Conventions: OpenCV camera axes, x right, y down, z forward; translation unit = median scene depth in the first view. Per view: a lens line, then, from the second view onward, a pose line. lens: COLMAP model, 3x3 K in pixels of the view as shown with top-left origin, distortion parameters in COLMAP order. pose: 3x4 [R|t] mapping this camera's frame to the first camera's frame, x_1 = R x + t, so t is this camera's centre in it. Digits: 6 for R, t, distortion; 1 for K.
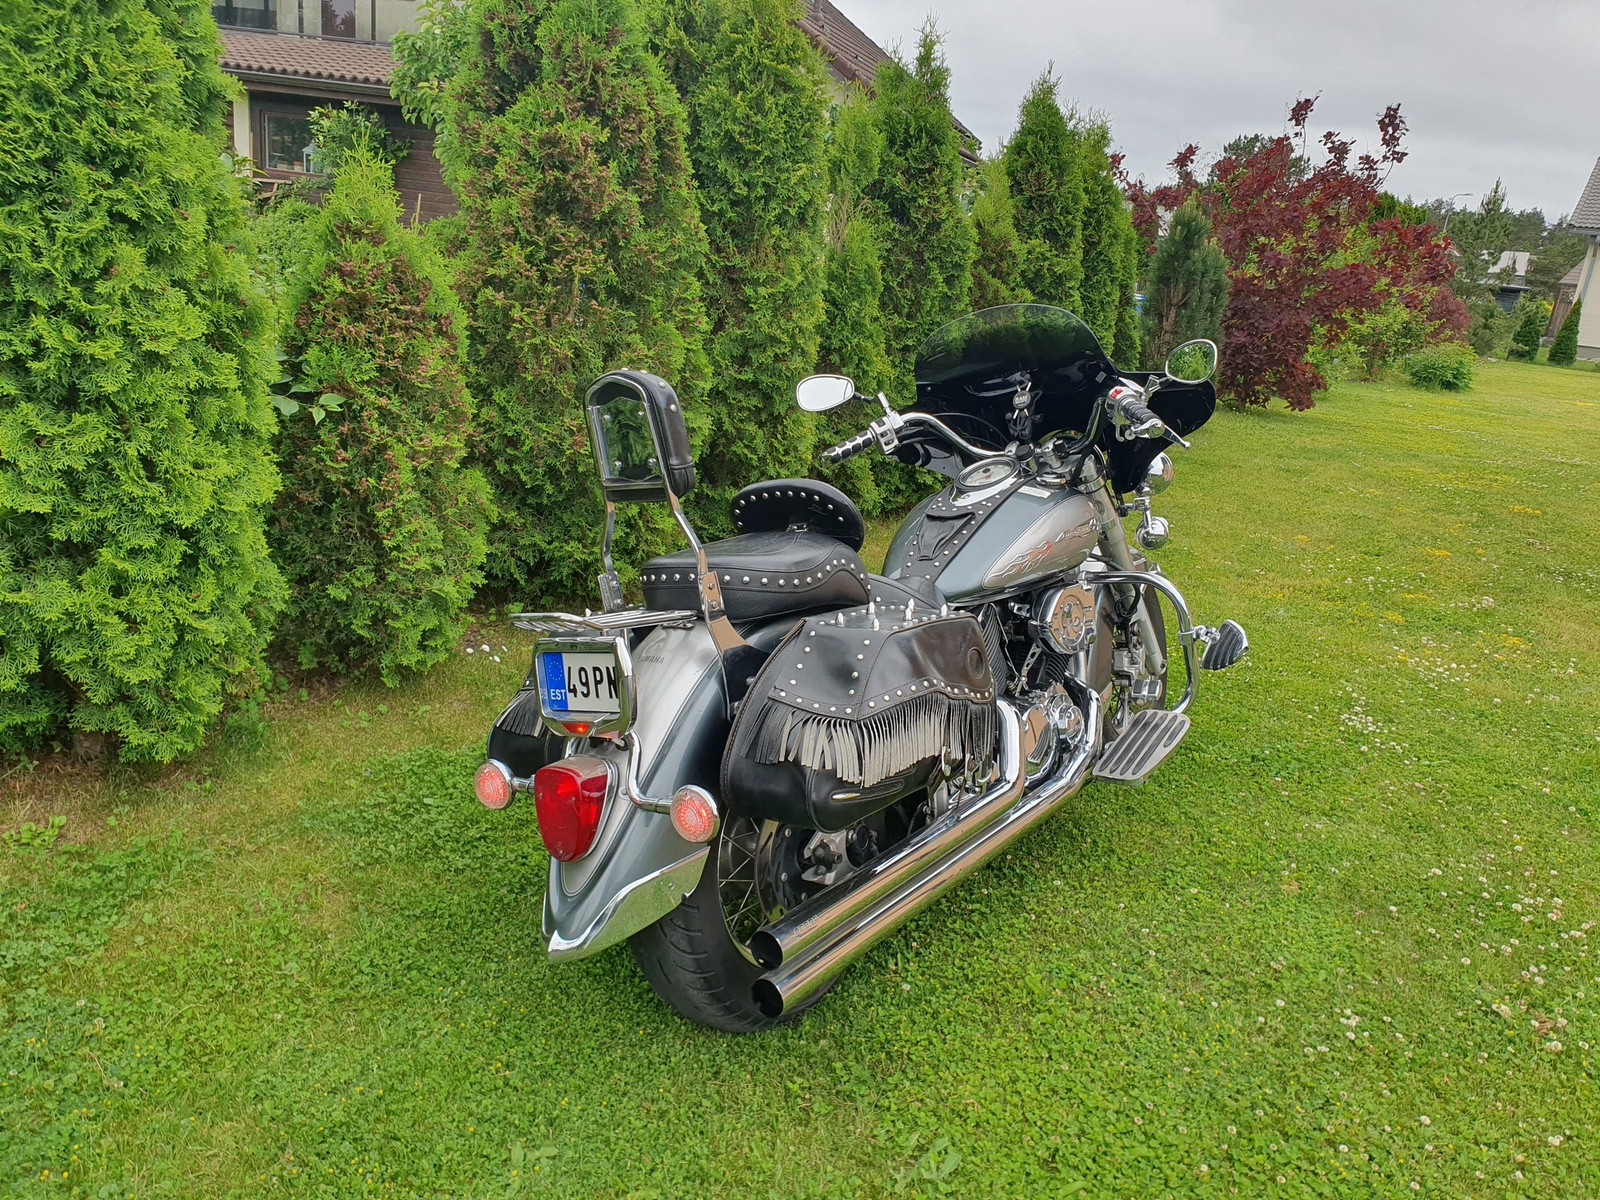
lens RADIAL K [[1349.2, 0, 800.0], [0, 1349.2, 600.0], [0, 0, 1]] dist [0.004934, 0.044158]
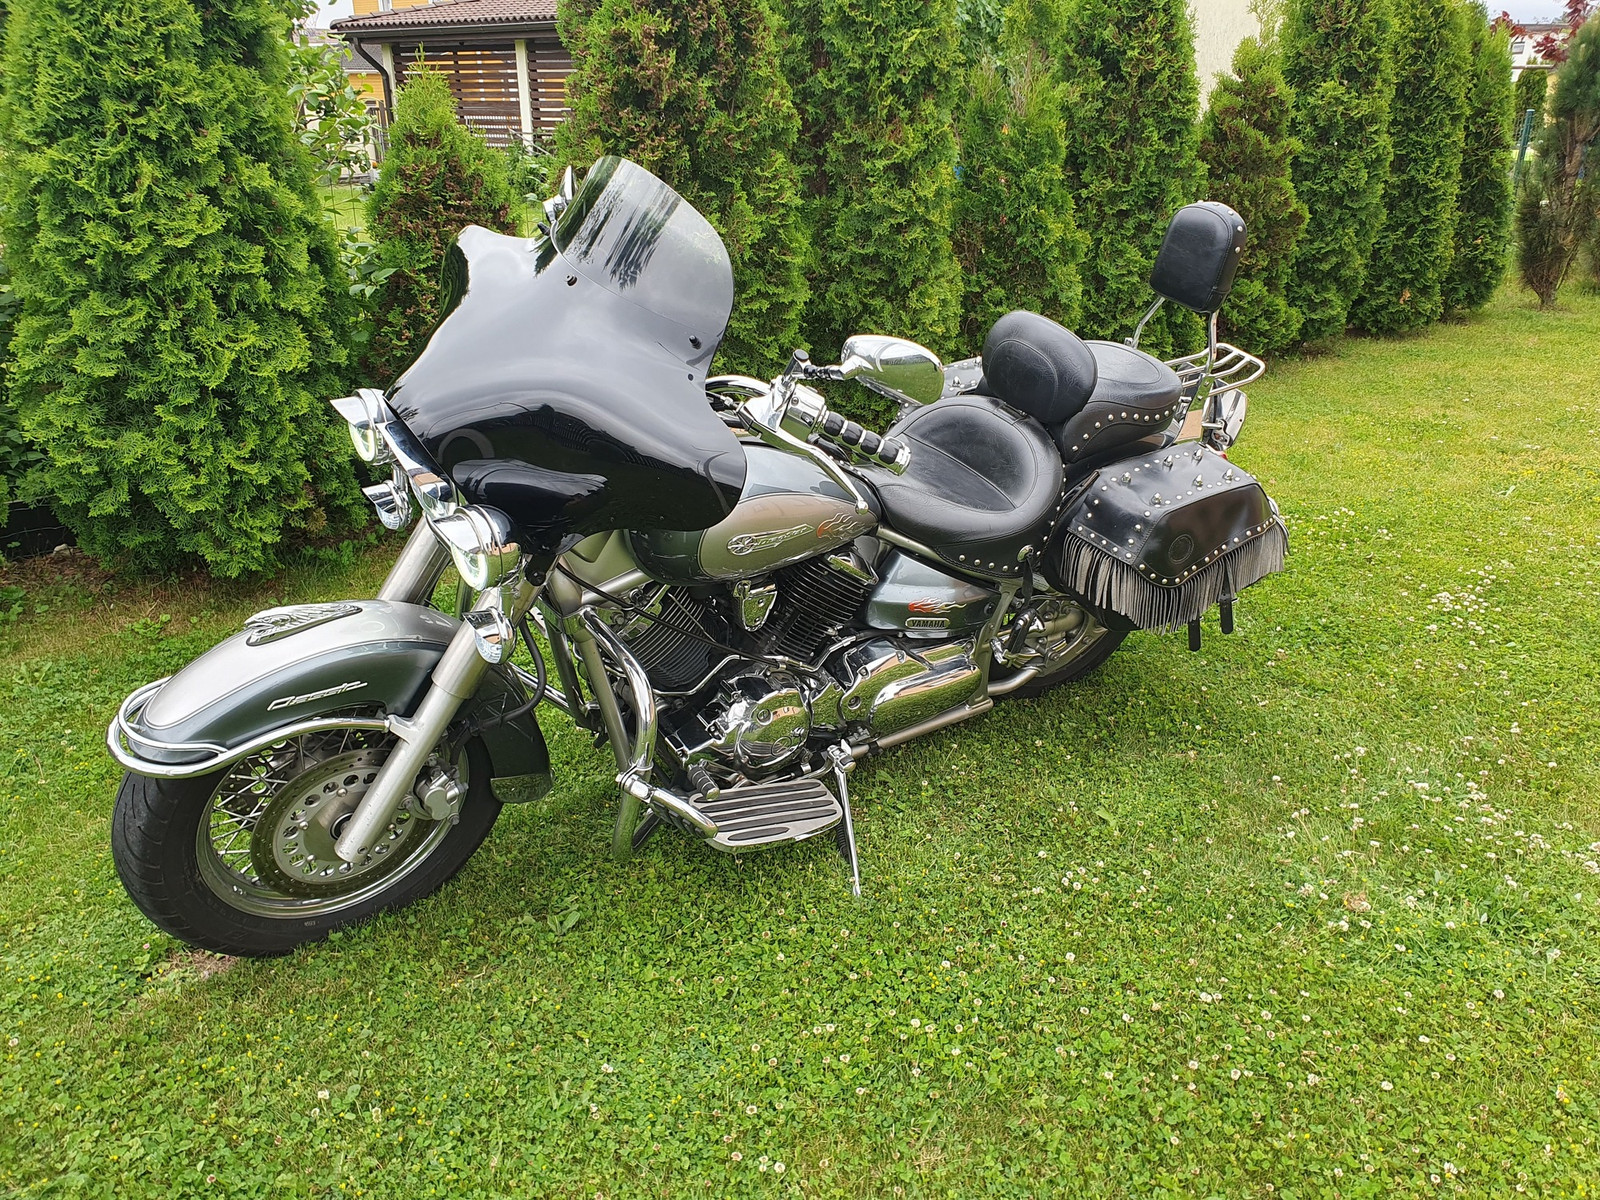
lens RADIAL K [[1349.2, 0, 800.0], [0, 1349.2, 600.0], [0, 0, 1]] dist [0.004934, 0.044158]
pose [[0.920212, 0.036795, -0.389686, 0.386247], [-0.011991, 0.997755, 0.065895, 0.037977], [0.391236, -0.055965, 0.918587, 0.032974]]
